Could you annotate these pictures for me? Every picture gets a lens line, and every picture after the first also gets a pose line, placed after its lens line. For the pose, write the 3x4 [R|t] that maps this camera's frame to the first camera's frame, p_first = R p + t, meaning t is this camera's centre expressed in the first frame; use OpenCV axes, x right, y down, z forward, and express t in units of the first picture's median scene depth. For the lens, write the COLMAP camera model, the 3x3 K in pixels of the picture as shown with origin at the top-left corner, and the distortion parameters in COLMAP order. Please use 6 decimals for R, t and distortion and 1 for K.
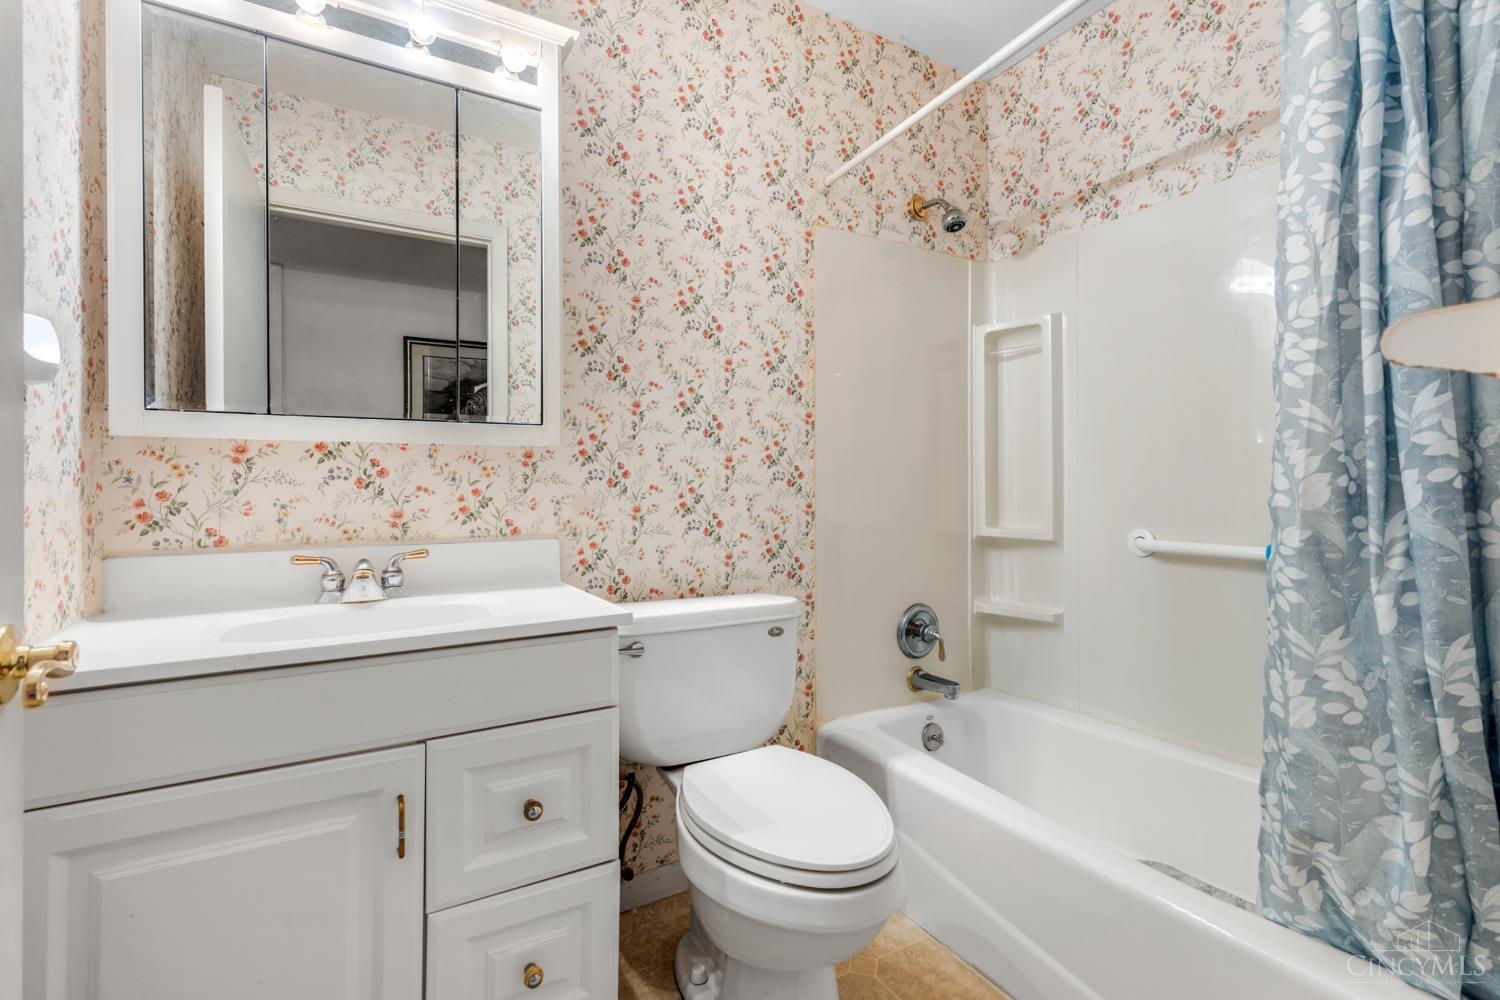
lens RADIAL K [[707.4, 0, 741.4], [0, 707.4, 488.7], [0, 0, 1]] dist [-0.000259, -0.001109]
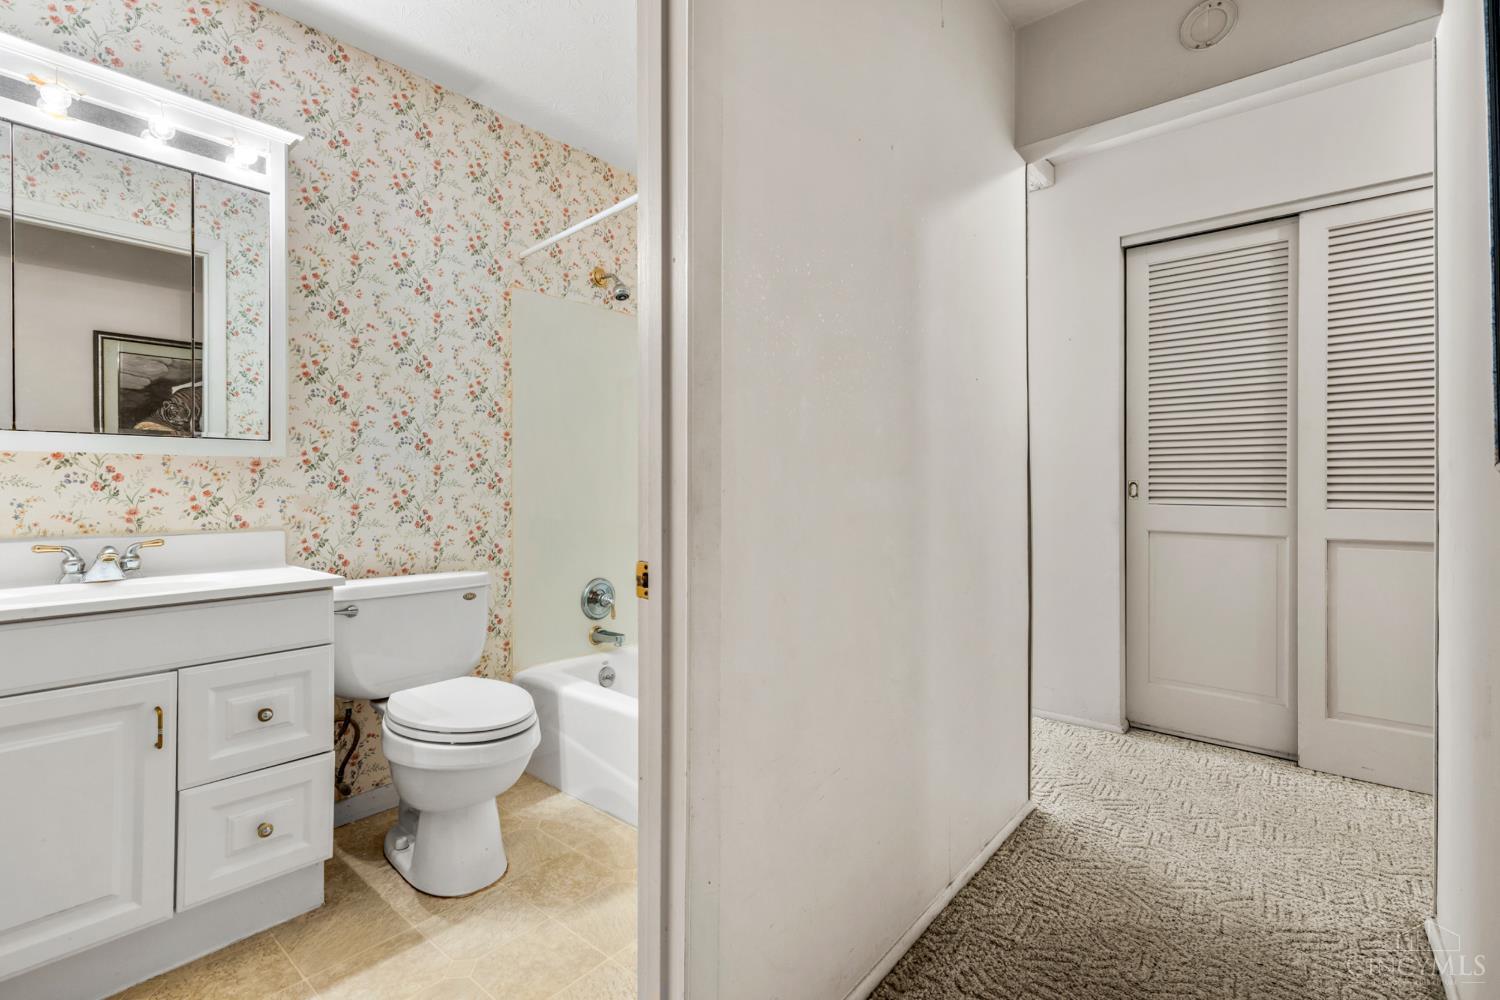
lens RADIAL K [[707.4, 0, 741.4], [0, 707.4, 488.7], [0, 0, 1]] dist [-0.000259, -0.001109]
pose [[0.946737, 0.001218, 0.322004, 0.097765], [-0.000477, 0.999997, -0.002380, -0.000669], [-0.322006, 0.002099, 0.946735, -0.415690]]
